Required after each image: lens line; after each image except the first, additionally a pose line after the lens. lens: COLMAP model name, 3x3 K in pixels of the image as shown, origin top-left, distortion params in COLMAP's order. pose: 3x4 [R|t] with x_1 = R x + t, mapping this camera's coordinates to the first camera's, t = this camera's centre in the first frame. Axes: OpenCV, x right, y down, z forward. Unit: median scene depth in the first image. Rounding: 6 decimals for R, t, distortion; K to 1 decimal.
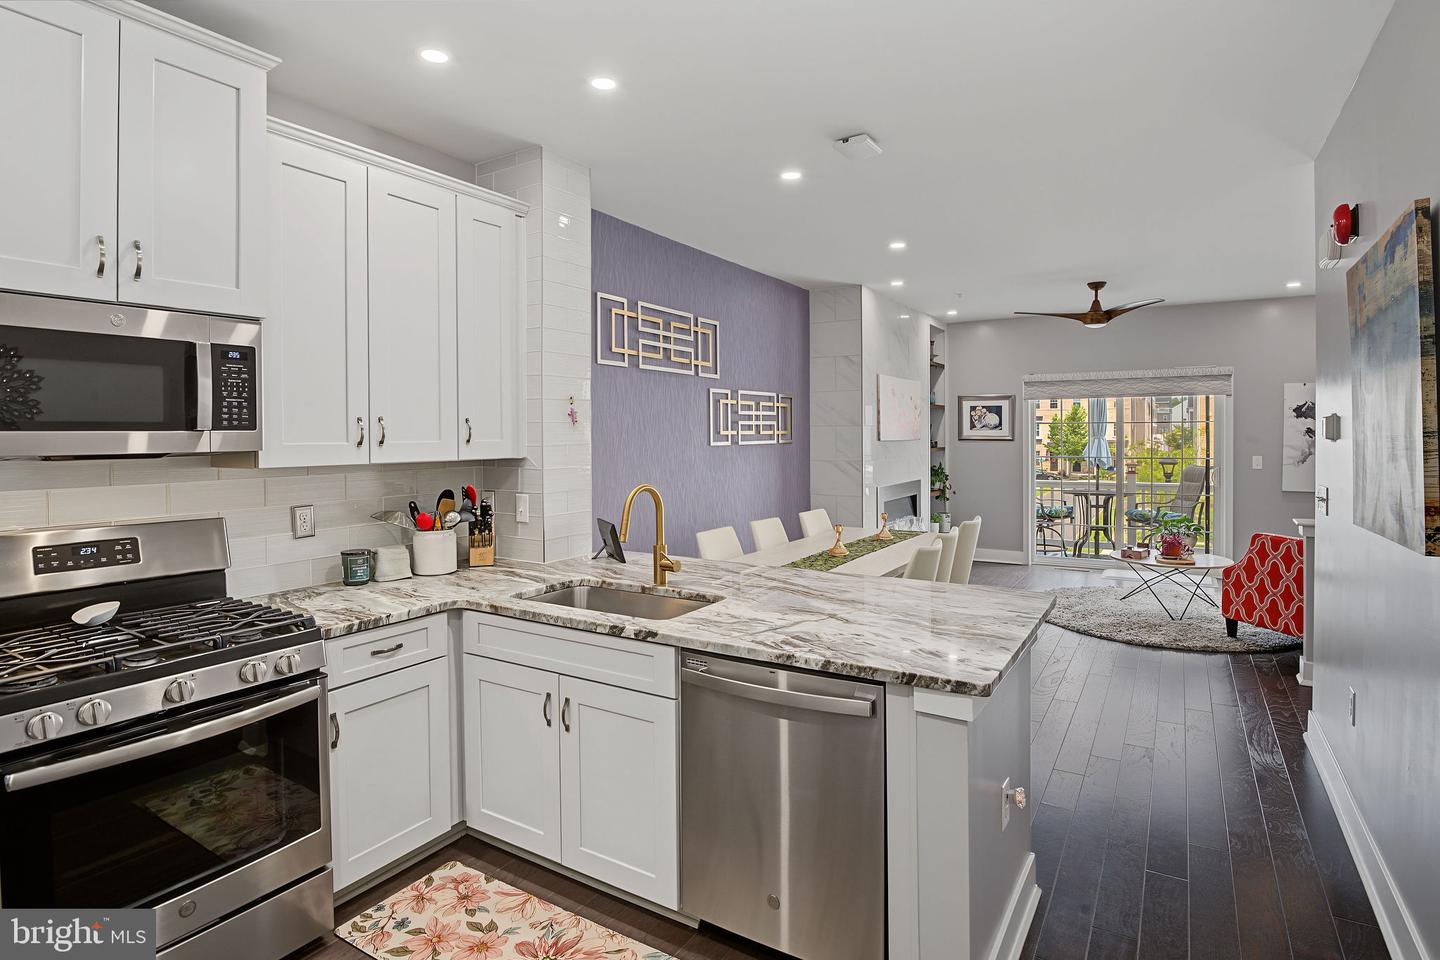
lens RADIAL K [[739.7, 0, 722.7], [0, 739.7, 441.2], [0, 0, 1]] dist [-0.011148, -0.000153]
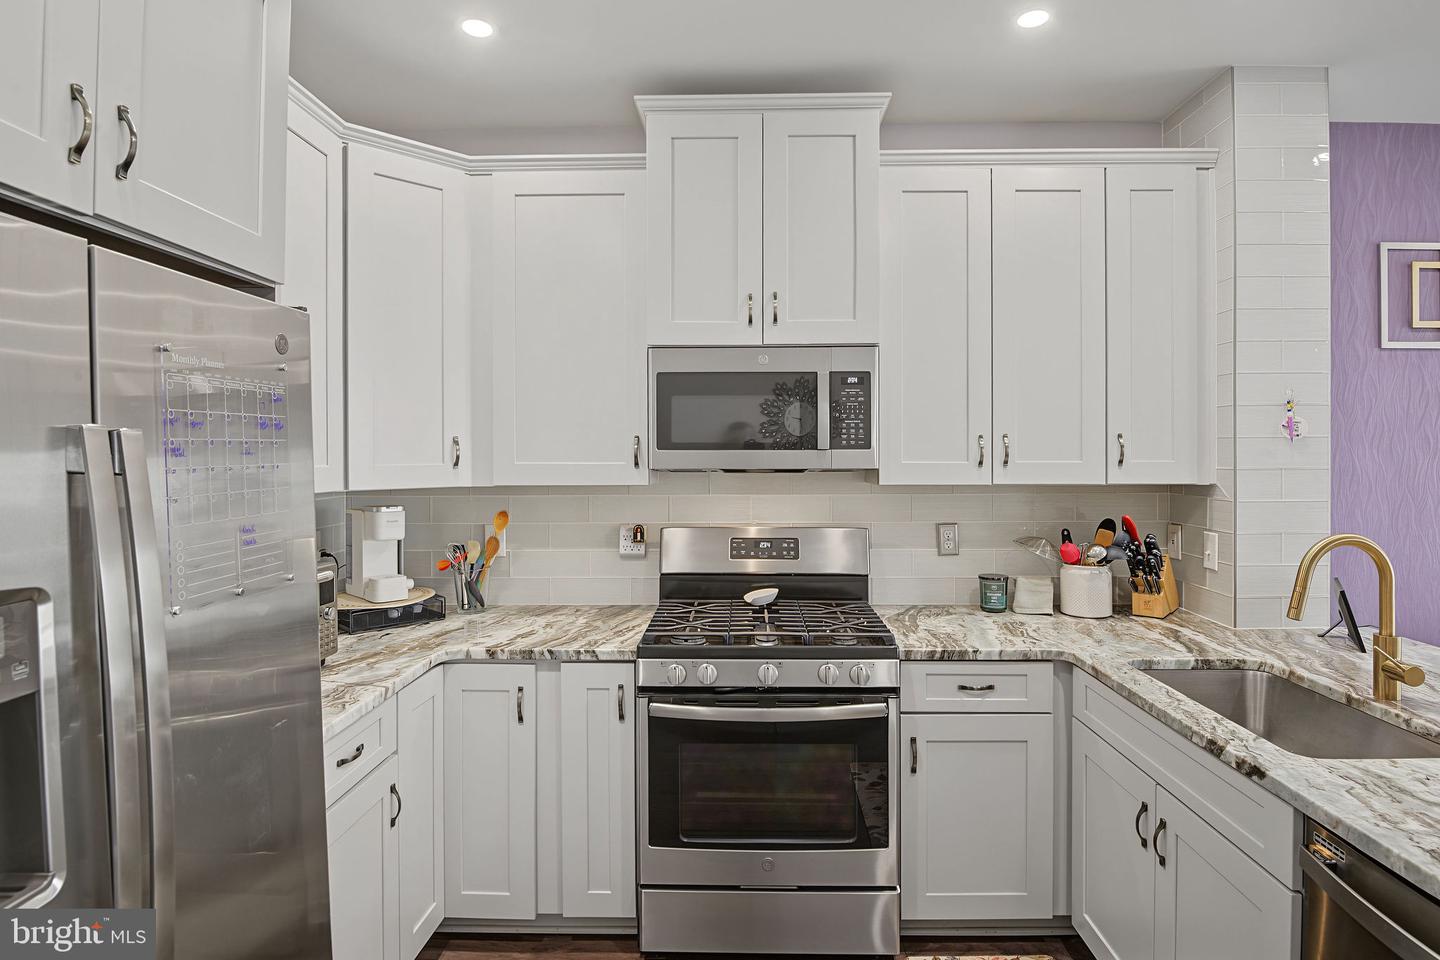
lens RADIAL K [[765.9, 0, 741.4], [0, 765.9, 451.2], [0, 0, 1]] dist [-0.012447, -0.006411]
pose [[0.518042, 0.004345, -0.855344, 0.156984], [-0.009873, 0.999951, -0.000901, -0.006514], [0.855298, 0.008912, 0.518059, 0.190993]]
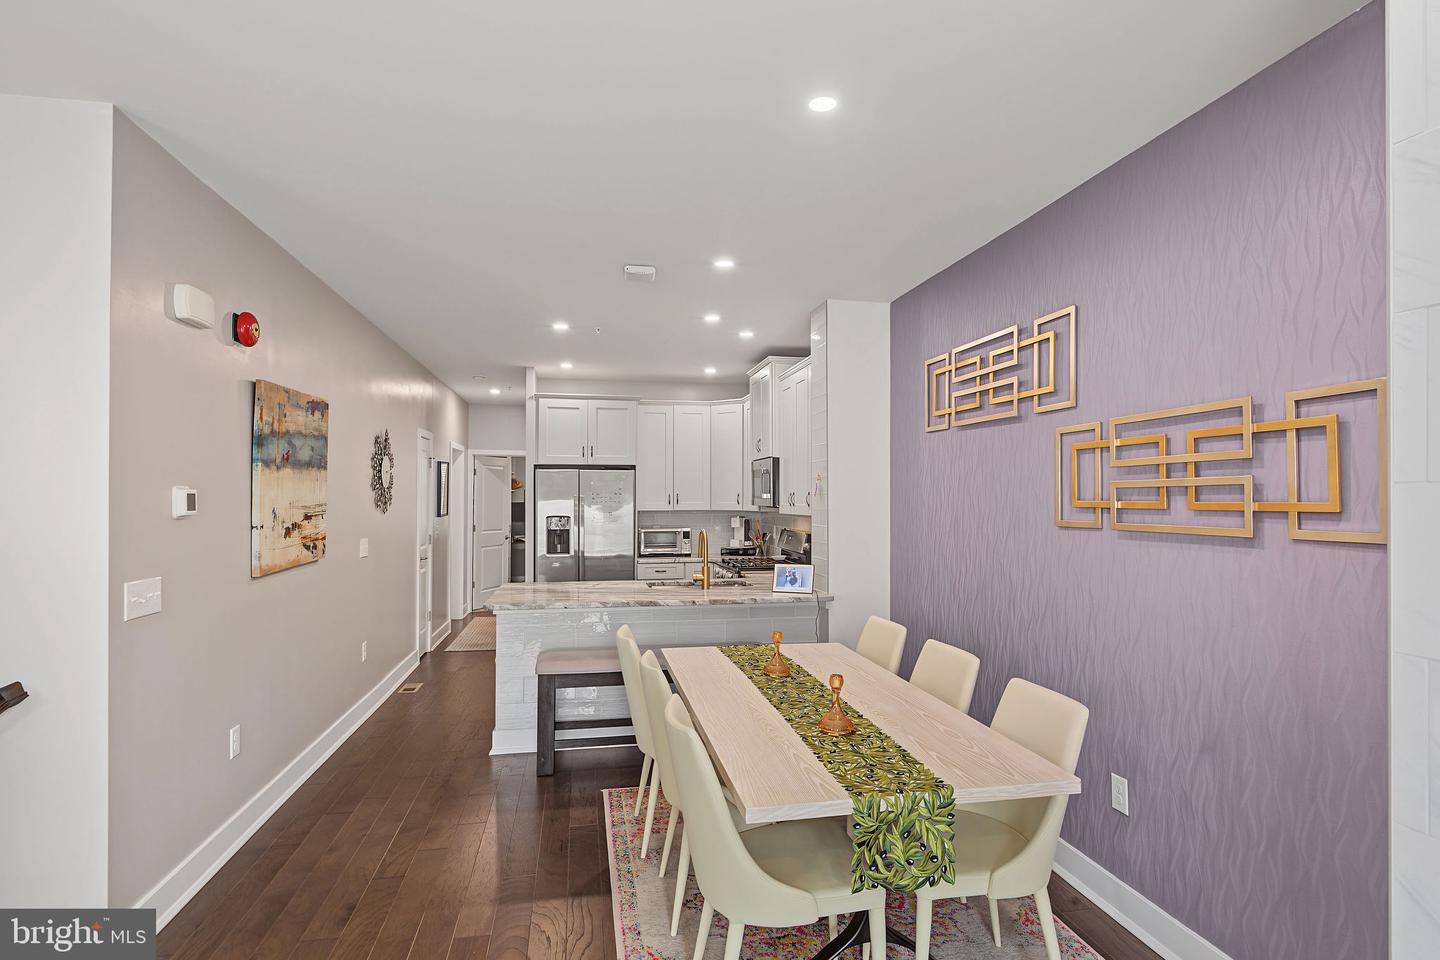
lens RADIAL K [[739.7, 0, 732.4], [0, 739.7, 489.9], [0, 0, 1]] dist [-0.011148, -0.000153]
pose [[-0.724154, -0.002439, -0.689634, 0.942568], [-0.005202, 0.999985, 0.001926, -0.036646], [0.689618, 0.004982, -0.724156, 2.052831]]
